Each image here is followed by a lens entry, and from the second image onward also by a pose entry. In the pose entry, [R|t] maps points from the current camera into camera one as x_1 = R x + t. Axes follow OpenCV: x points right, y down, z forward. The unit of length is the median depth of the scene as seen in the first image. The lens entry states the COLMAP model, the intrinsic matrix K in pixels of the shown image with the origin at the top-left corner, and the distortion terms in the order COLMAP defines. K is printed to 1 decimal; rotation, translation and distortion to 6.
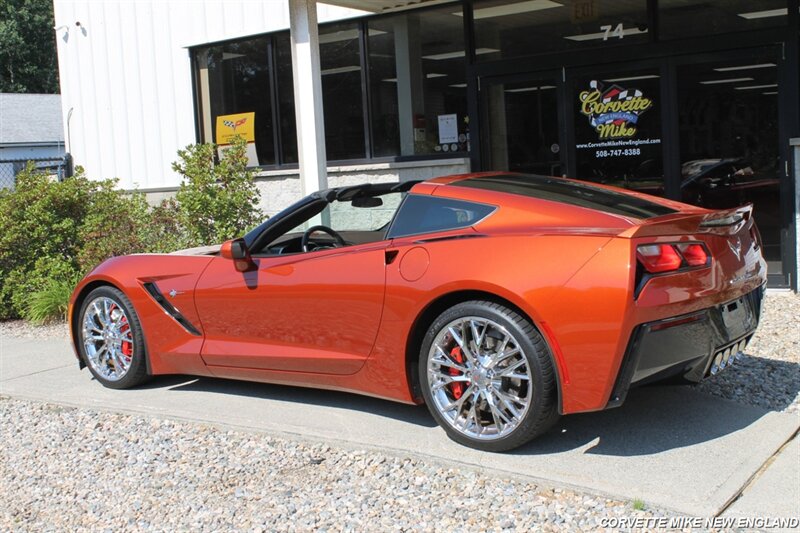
lens RADIAL K [[977.5, 0, 403.6], [0, 977.5, 267.2], [0, 0, 1]] dist [-0.103122, 0.176250]
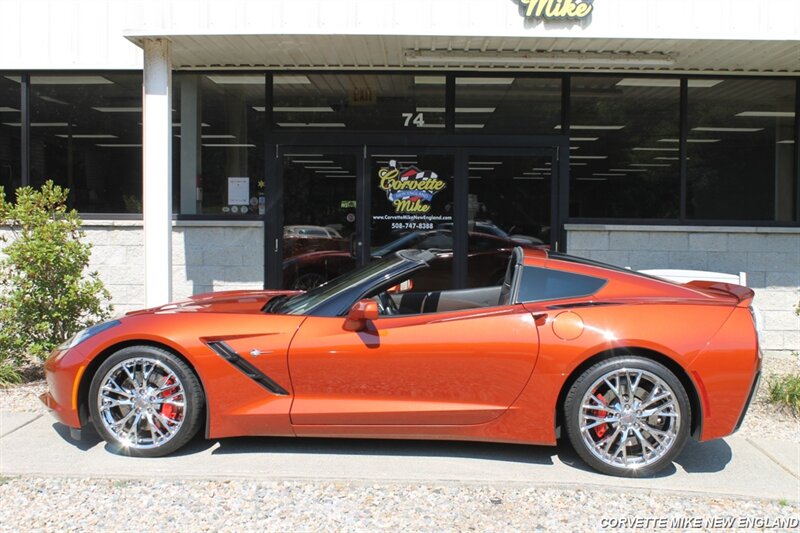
lens RADIAL K [[977.5, 0, 403.6], [0, 977.5, 267.2], [0, 0, 1]] dist [-0.103122, 0.176250]
pose [[0.838847, 0.037718, 0.543058, -0.405897], [-0.005246, 0.998110, -0.061222, -0.000141], [-0.544341, 0.048507, 0.837460, 0.057038]]
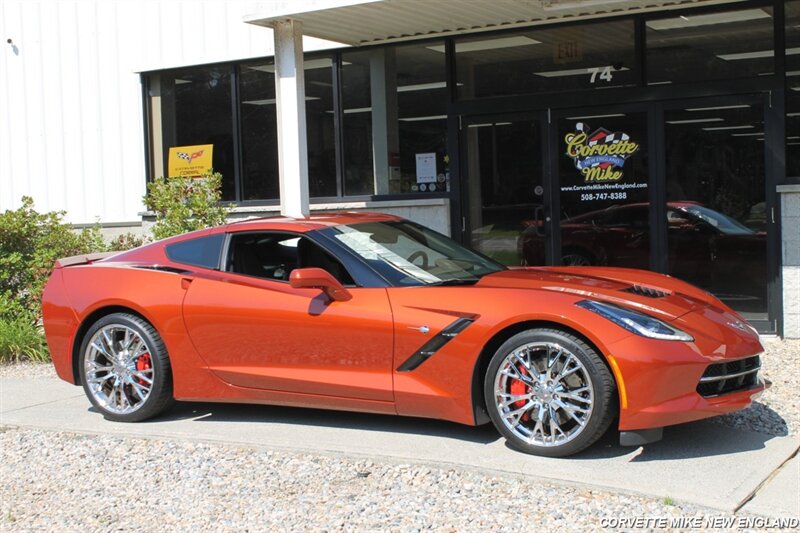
lens RADIAL K [[1154.9, 0, 402.1], [0, 1154.9, 267.9], [0, 0, 1]] dist [-0.043052, 0.037875]
pose [[0.996321, 0.018299, 0.083727, -0.080532], [-0.013914, 0.998516, -0.052654, 0.019318], [-0.084567, 0.051295, 0.995097, -0.144647]]
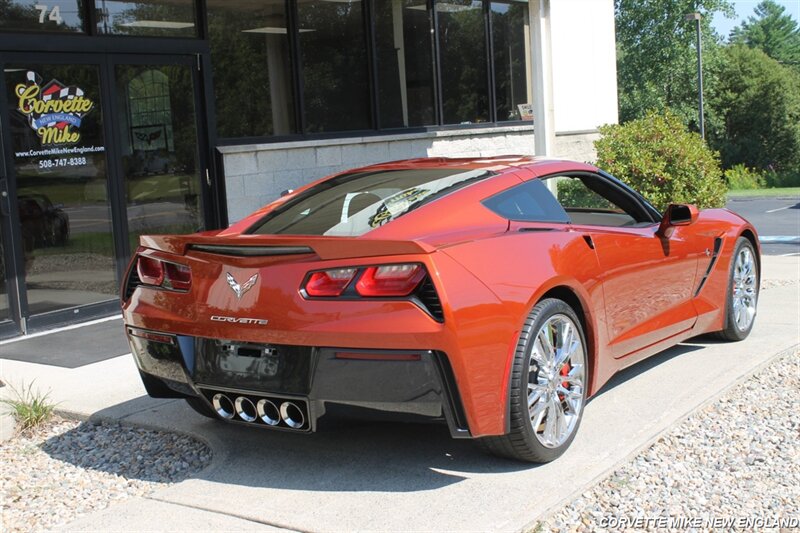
lens RADIAL K [[1113.1, 0, 403.8], [0, 1113.1, 269.4], [0, 0, 1]] dist [-0.070610, 0.167914]
pose [[0.019740, -0.071285, 0.997261, -0.718210], [0.155236, 0.985577, 0.067378, -0.047273], [-0.987680, 0.153481, 0.030521, 0.705624]]
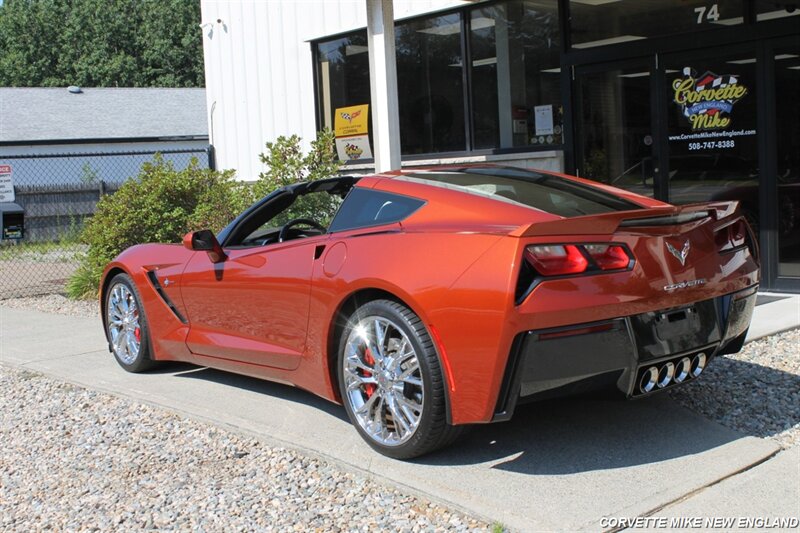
lens RADIAL K [[977.5, 0, 403.6], [0, 977.5, 267.2], [0, 0, 1]] dist [-0.103122, 0.176250]
pose [[0.972912, 0.027861, -0.229490, 0.151506], [-0.026092, 0.999602, 0.010743, -0.003957], [0.229698, -0.004464, 0.973252, 0.036806]]
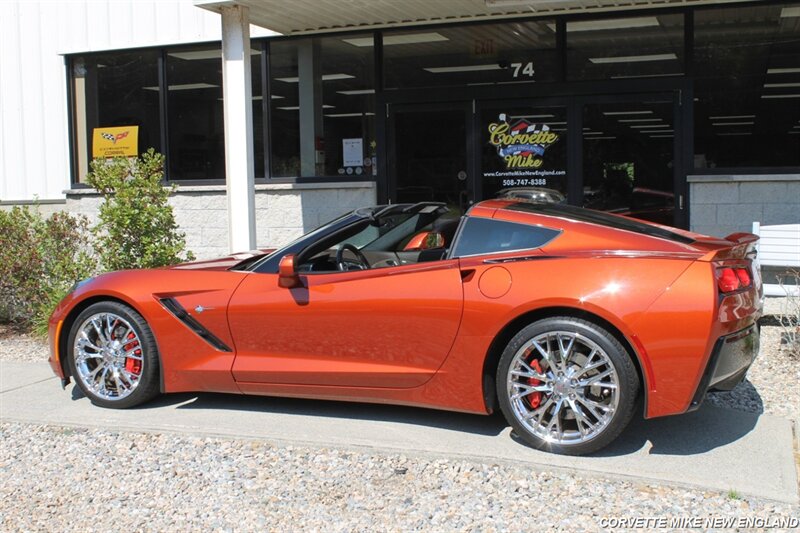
lens RADIAL K [[977.5, 0, 403.6], [0, 977.5, 267.2], [0, 0, 1]] dist [-0.103122, 0.176250]
pose [[0.967188, 0.016991, 0.253491, -0.180093], [-0.011025, 0.999628, -0.024937, 0.004147], [-0.253821, 0.021324, 0.967016, -0.003130]]
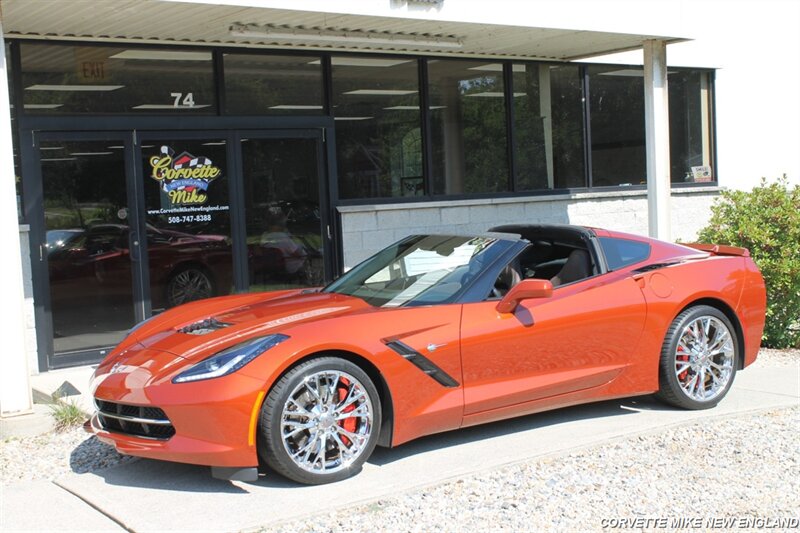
lens RADIAL K [[1087.0, 0, 402.4], [0, 1087.0, 267.9], [0, 0, 1]] dist [-0.045370, 0.005333]
pose [[0.349766, -0.026359, 0.936466, -0.767966], [0.117699, 0.992920, -0.016012, -0.022818], [-0.929414, 0.115822, 0.350392, 0.406397]]
